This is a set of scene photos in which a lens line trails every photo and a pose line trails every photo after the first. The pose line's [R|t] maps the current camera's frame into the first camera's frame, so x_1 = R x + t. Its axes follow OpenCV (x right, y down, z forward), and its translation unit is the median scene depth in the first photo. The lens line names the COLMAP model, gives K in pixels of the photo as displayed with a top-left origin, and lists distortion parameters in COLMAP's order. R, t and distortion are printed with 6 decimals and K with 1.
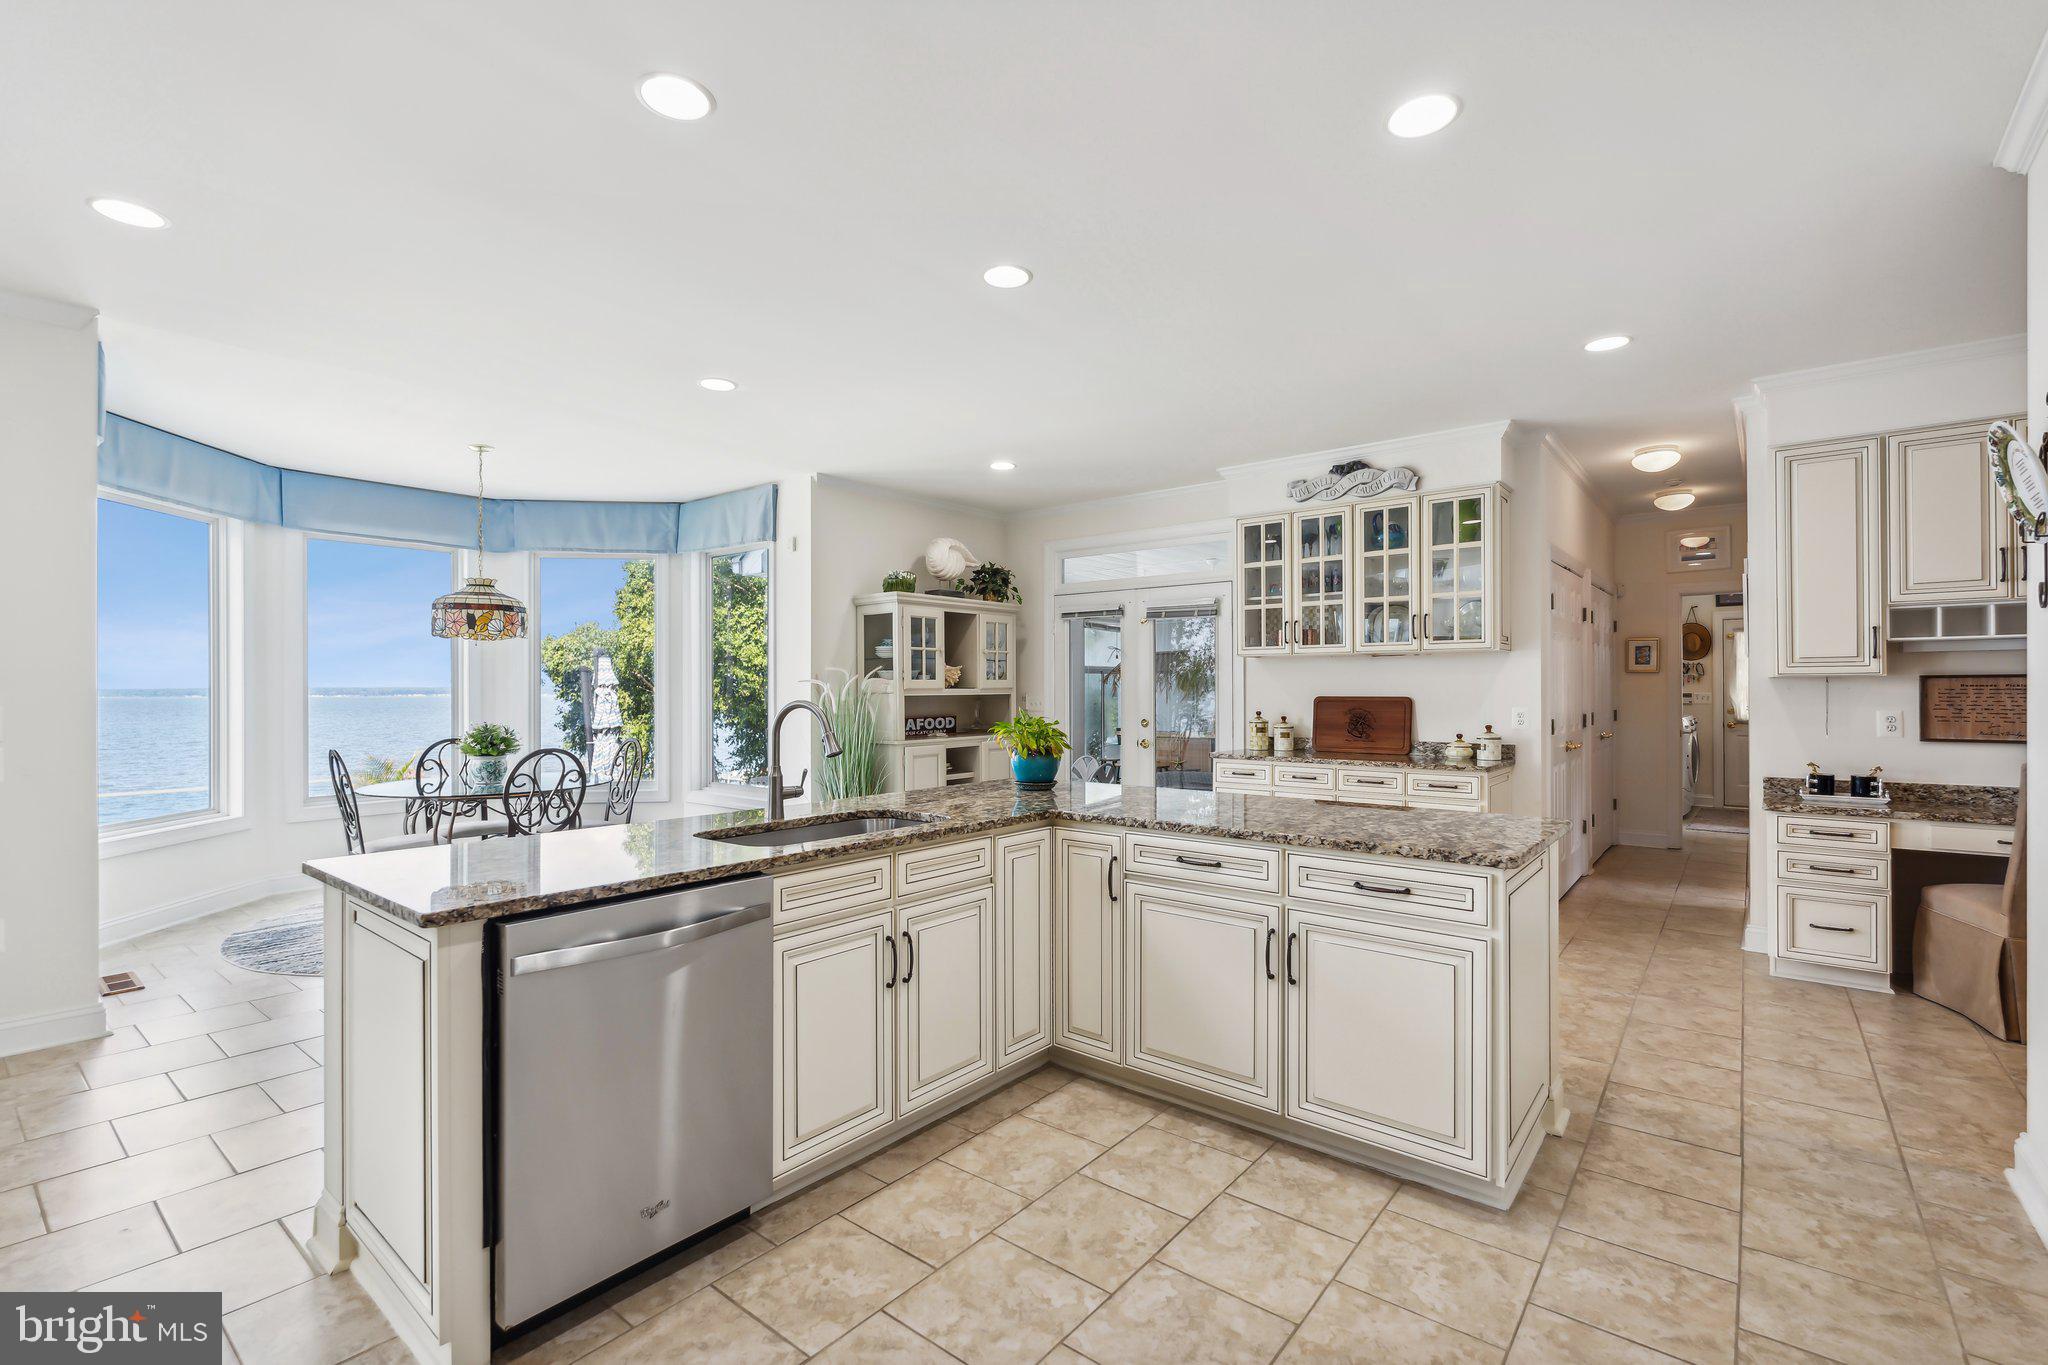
lens RADIAL K [[926.7, 0, 1031.8], [0, 926.7, 679.6], [0, 0, 1]] dist [-0.004306, 0.000998]
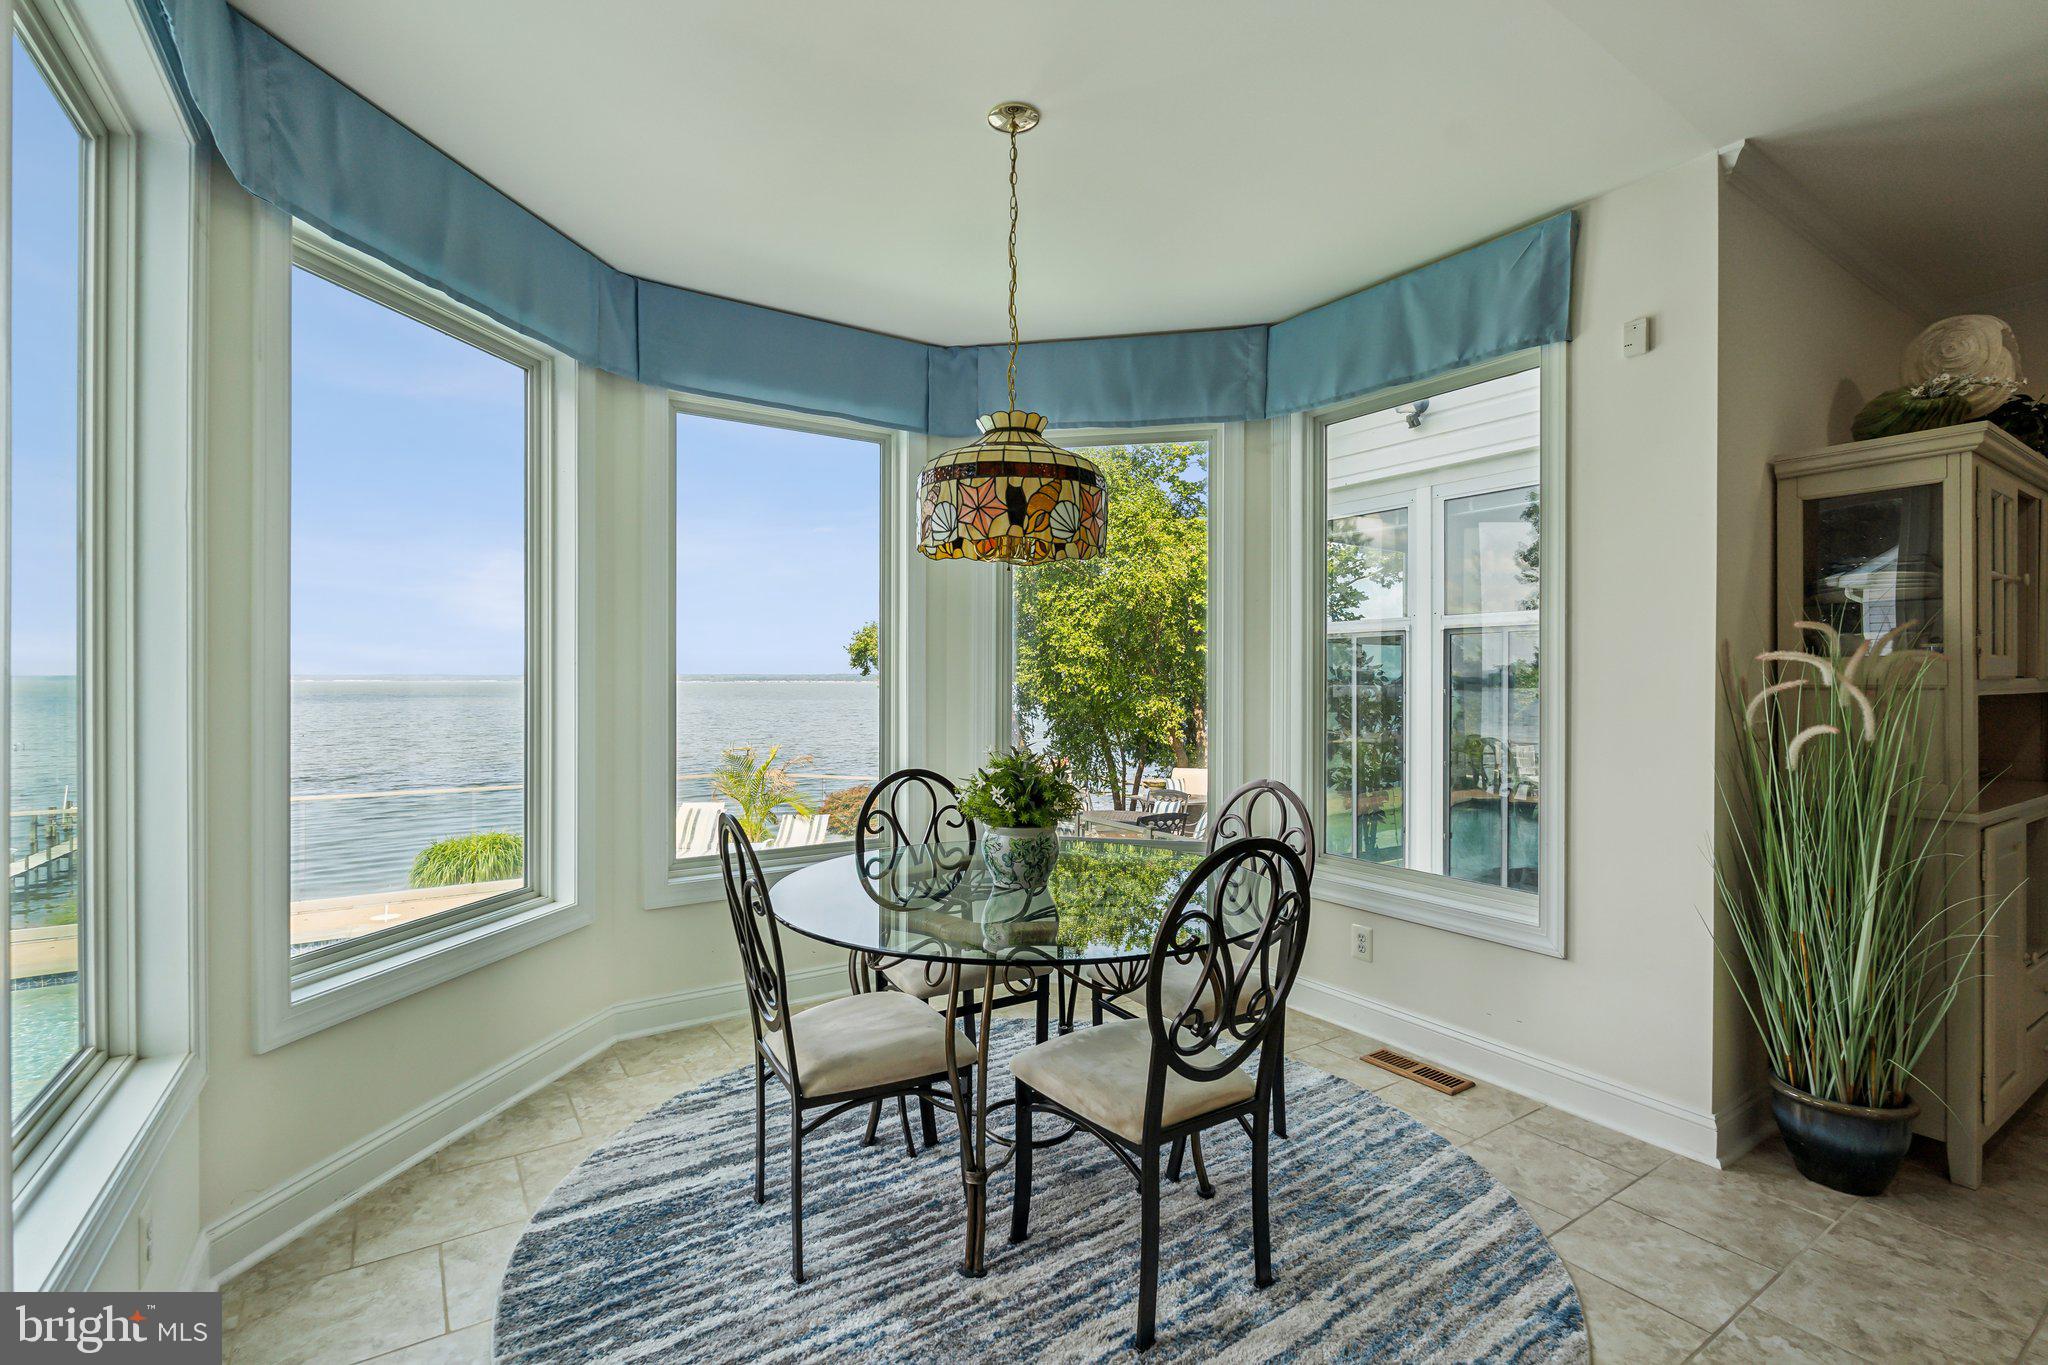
lens RADIAL K [[926.7, 0, 1011.5], [0, 926.7, 676.1], [0, 0, 1]] dist [-0.004306, 0.000998]
pose [[0.951178, 0.005325, -0.308596, -0.427673], [-0.003148, 0.999967, 0.007550, 0.007831], [0.308626, -0.006210, 0.951163, 0.542737]]
